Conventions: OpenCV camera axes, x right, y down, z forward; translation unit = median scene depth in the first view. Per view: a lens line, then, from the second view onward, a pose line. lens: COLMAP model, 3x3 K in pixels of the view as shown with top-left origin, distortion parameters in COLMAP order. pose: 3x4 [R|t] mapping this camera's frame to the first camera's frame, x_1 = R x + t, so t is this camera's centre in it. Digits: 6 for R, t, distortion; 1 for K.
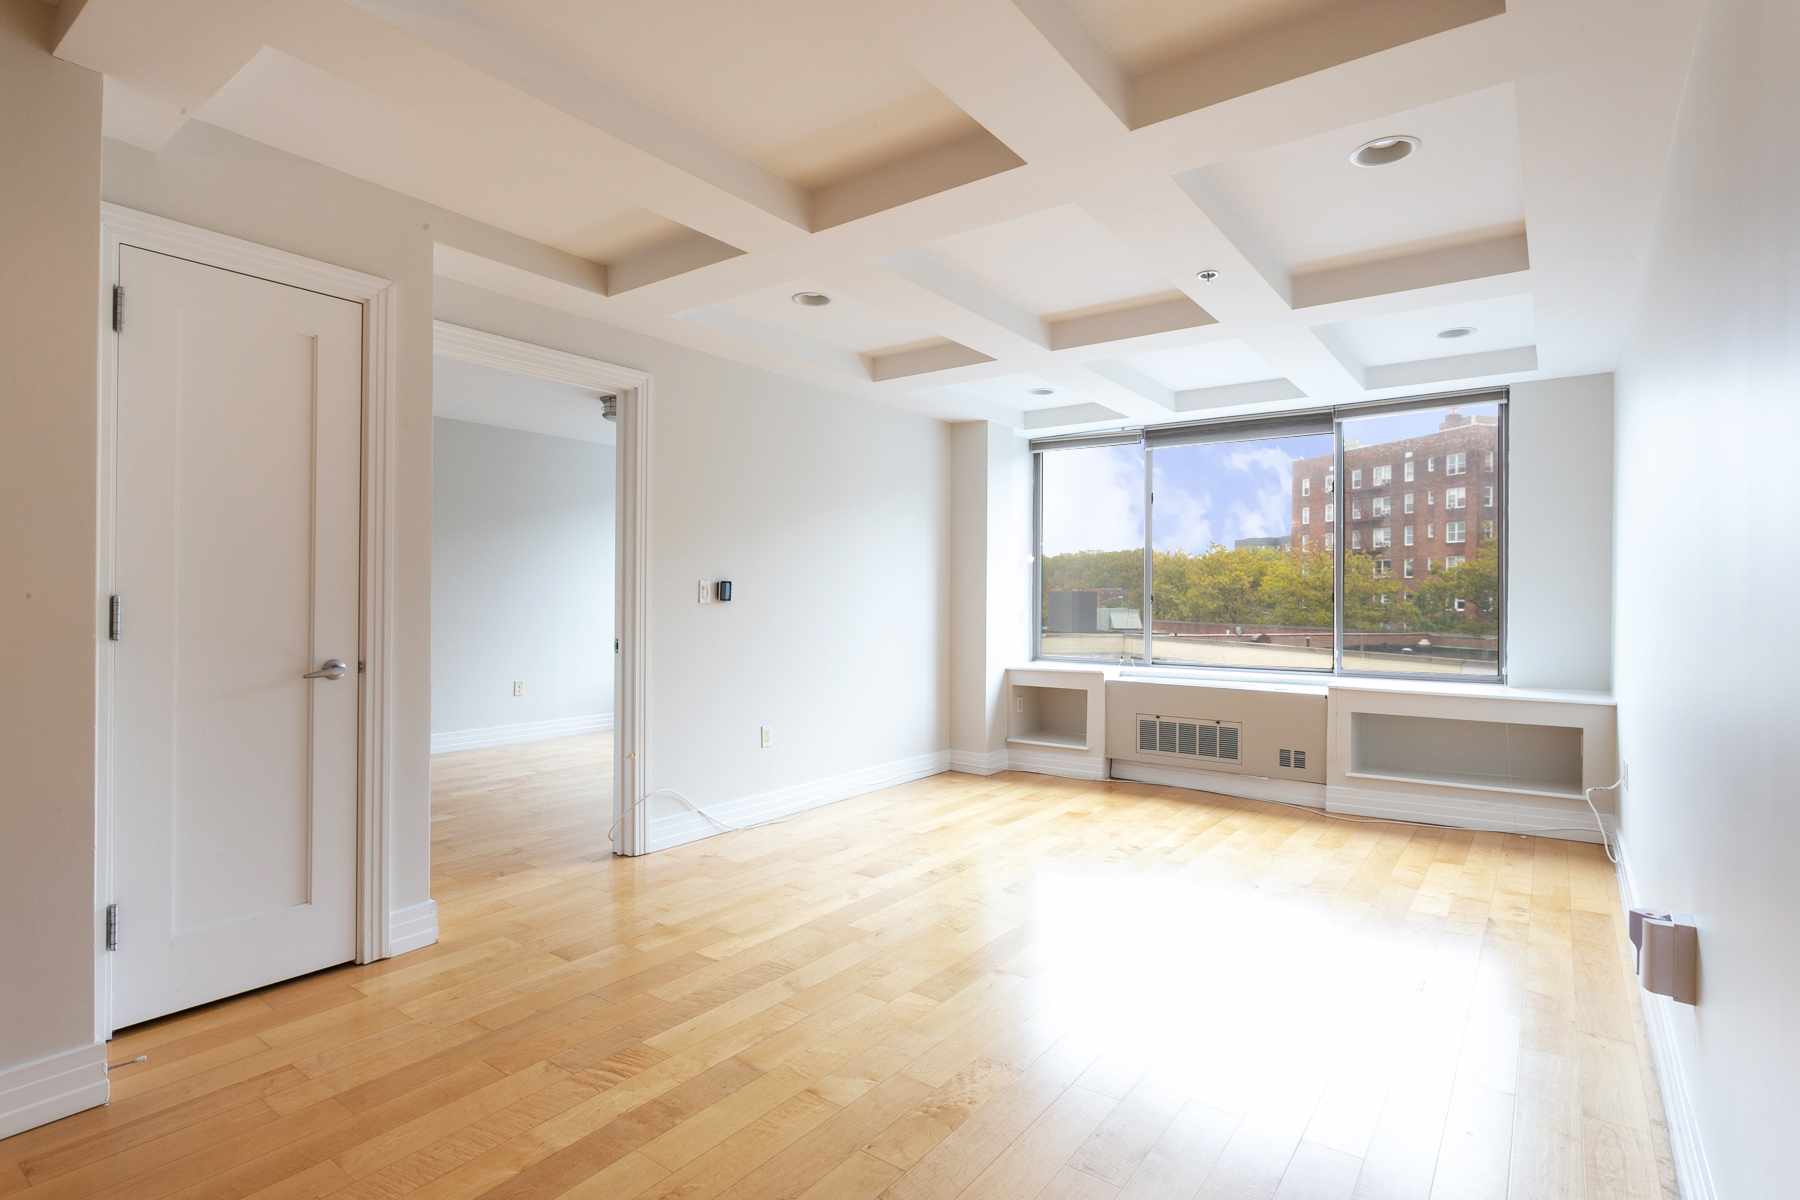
lens RADIAL K [[904.4, 0, 899.5], [0, 904.4, 596.3], [0, 0, 1]] dist [-0.001603, 0.005682]
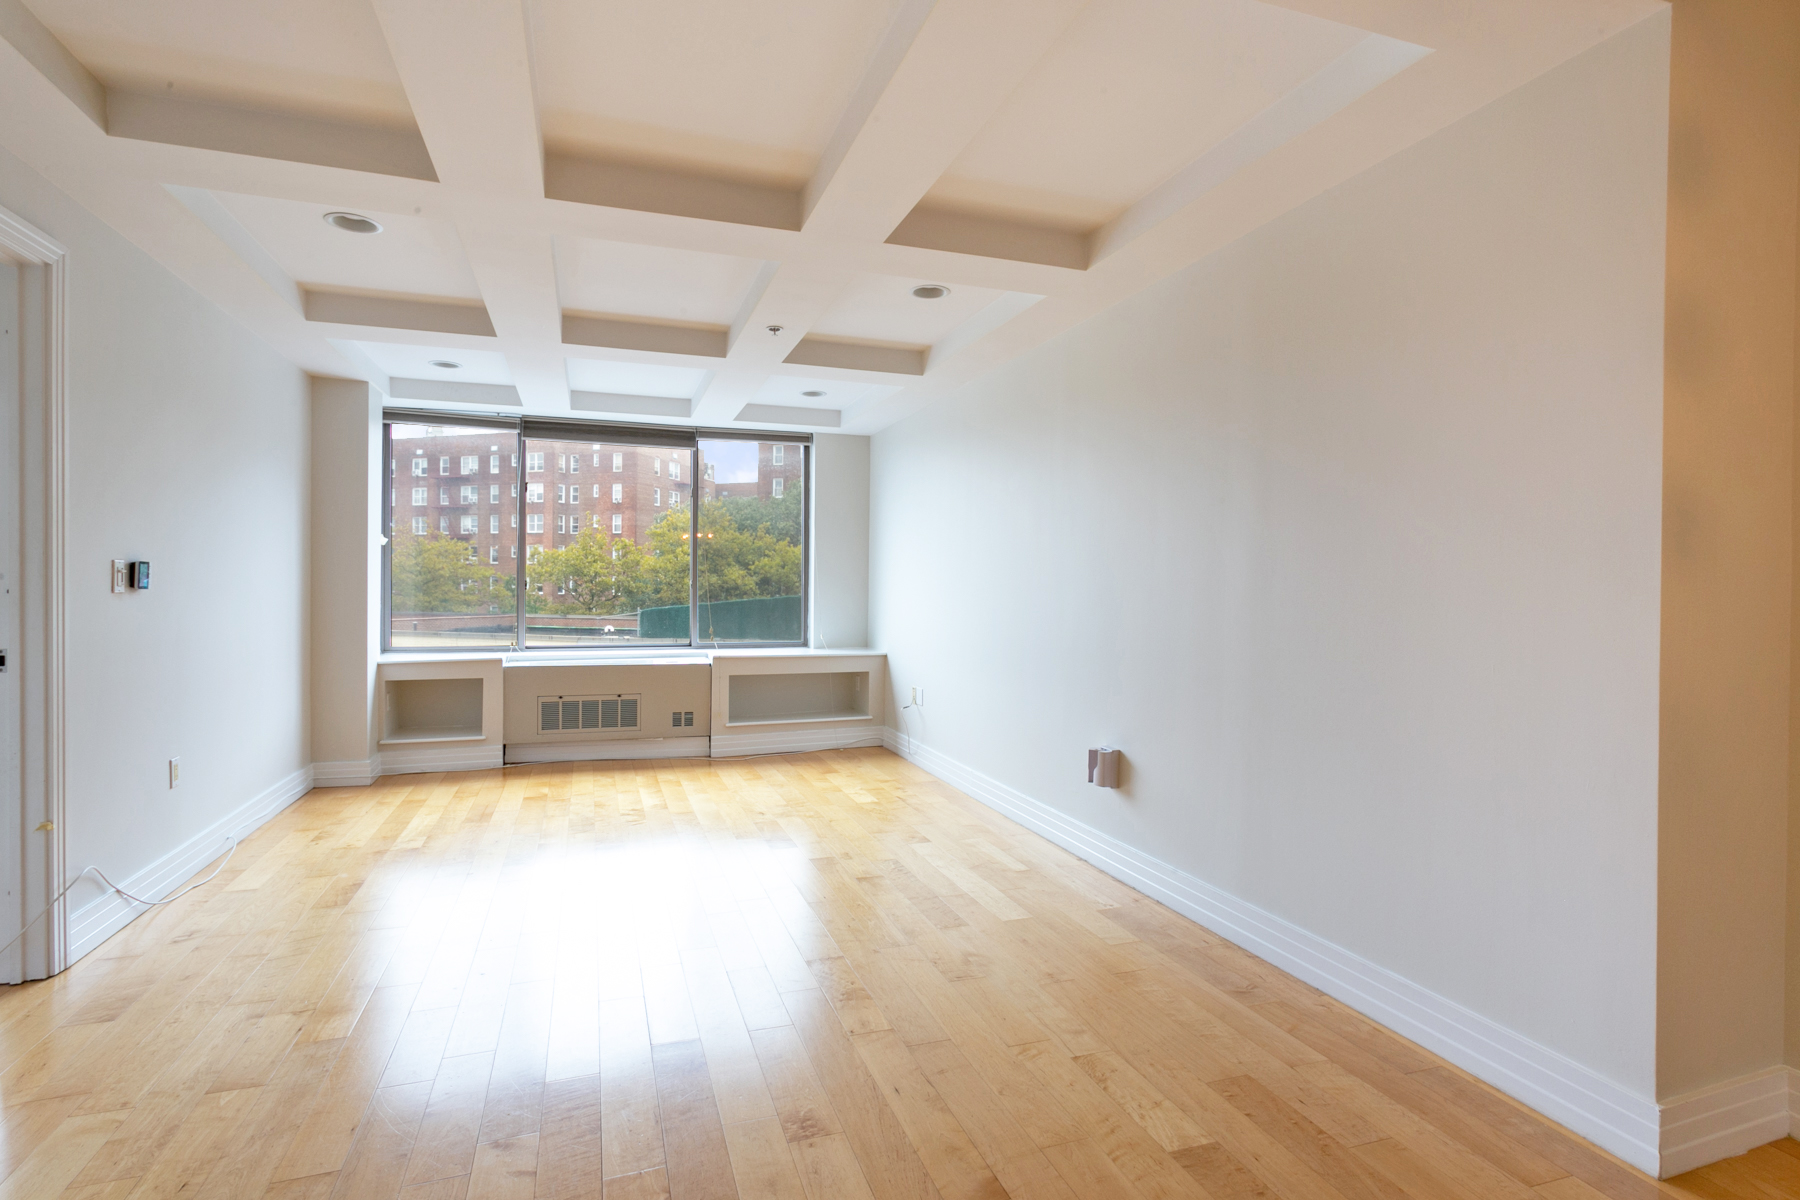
lens RADIAL K [[872.1, 0, 908.7], [0, 872.1, 601.0], [0, 0, 1]] dist [-0.000920, 0.003540]
pose [[0.576470, -0.014517, 0.816989, -0.313148], [-0.004803, 0.999765, 0.021153, -0.002380], [-0.817104, -0.016118, 0.576265, 0.085366]]
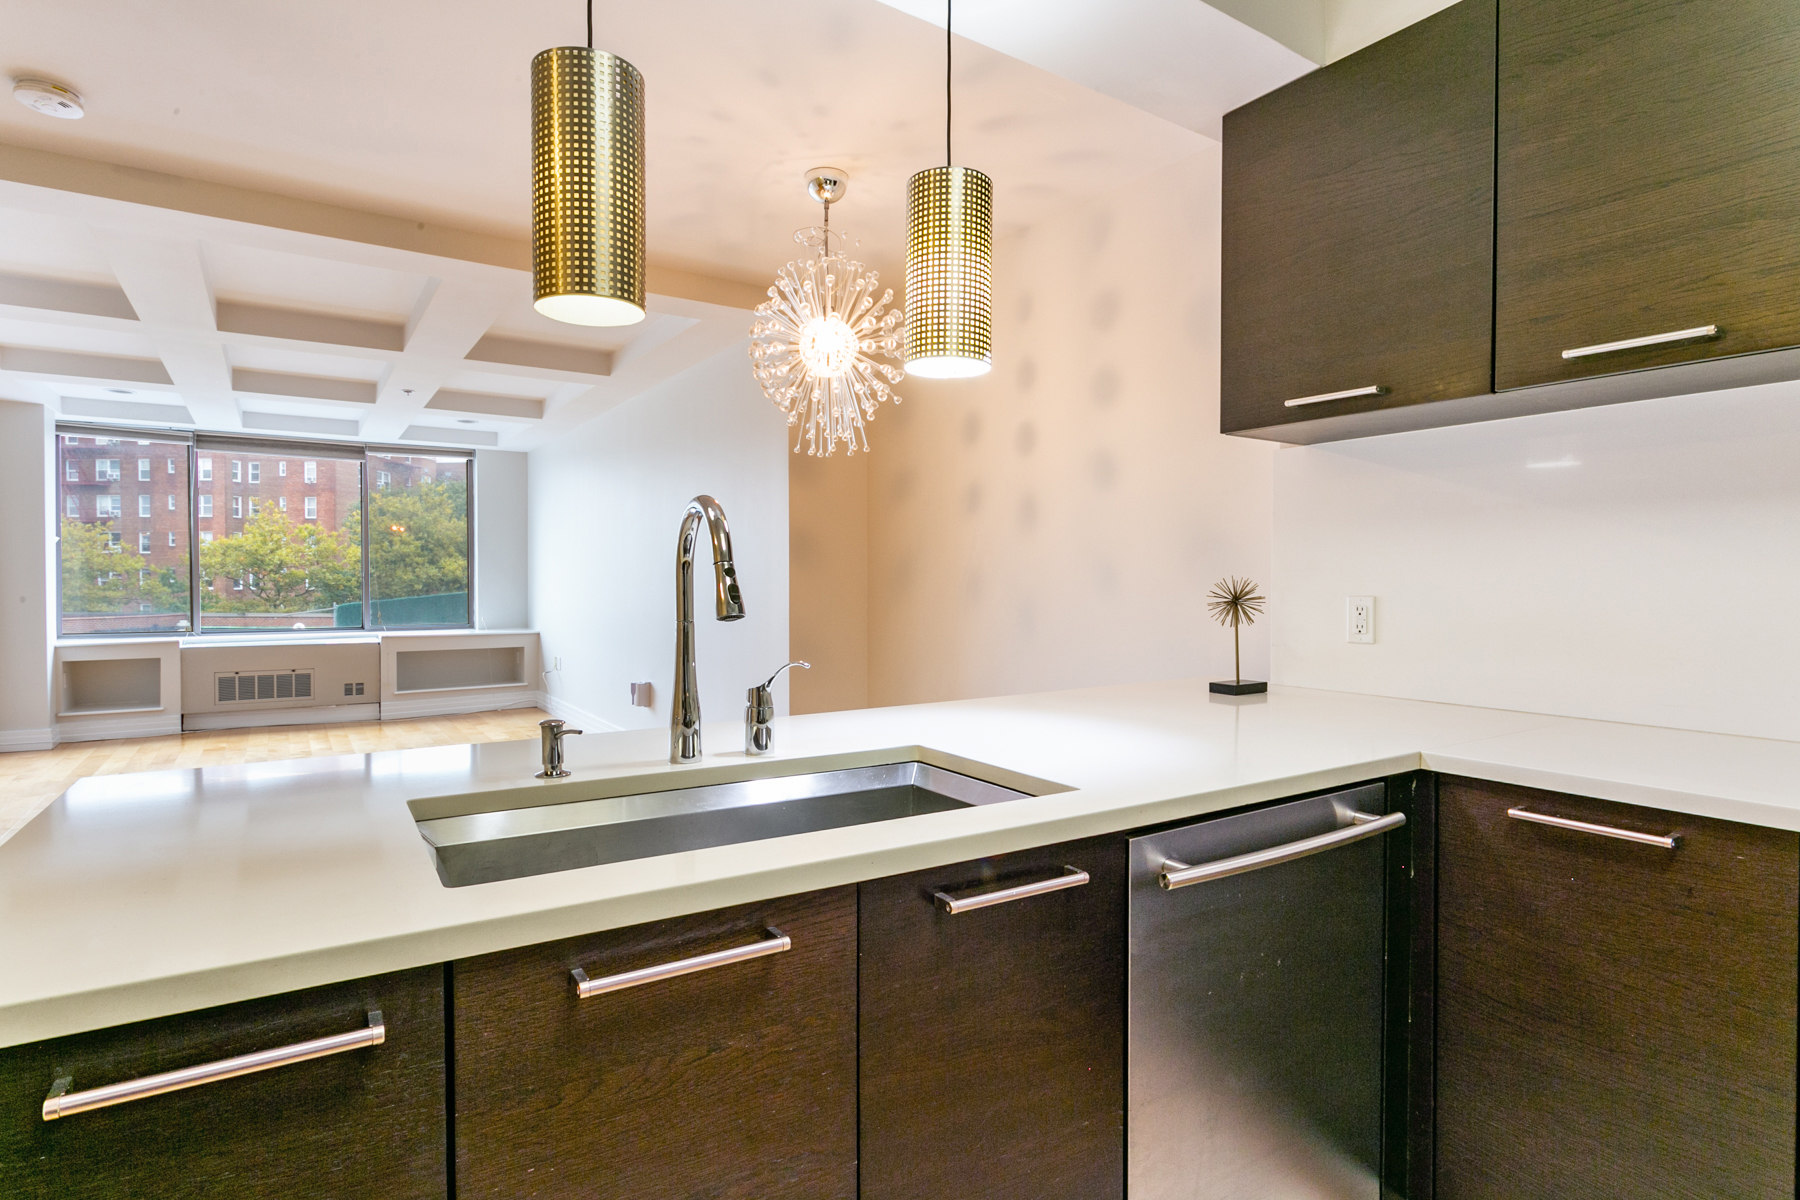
lens RADIAL K [[904.4, 0, 877.2], [0, 904.4, 600.3], [0, 0, 1]] dist [-0.001603, 0.005682]
pose [[0.369671, -0.027512, 0.928755, -0.546687], [0.000349, 0.999566, 0.029471, -0.002748], [-0.929162, -0.010571, 0.369520, -0.277686]]
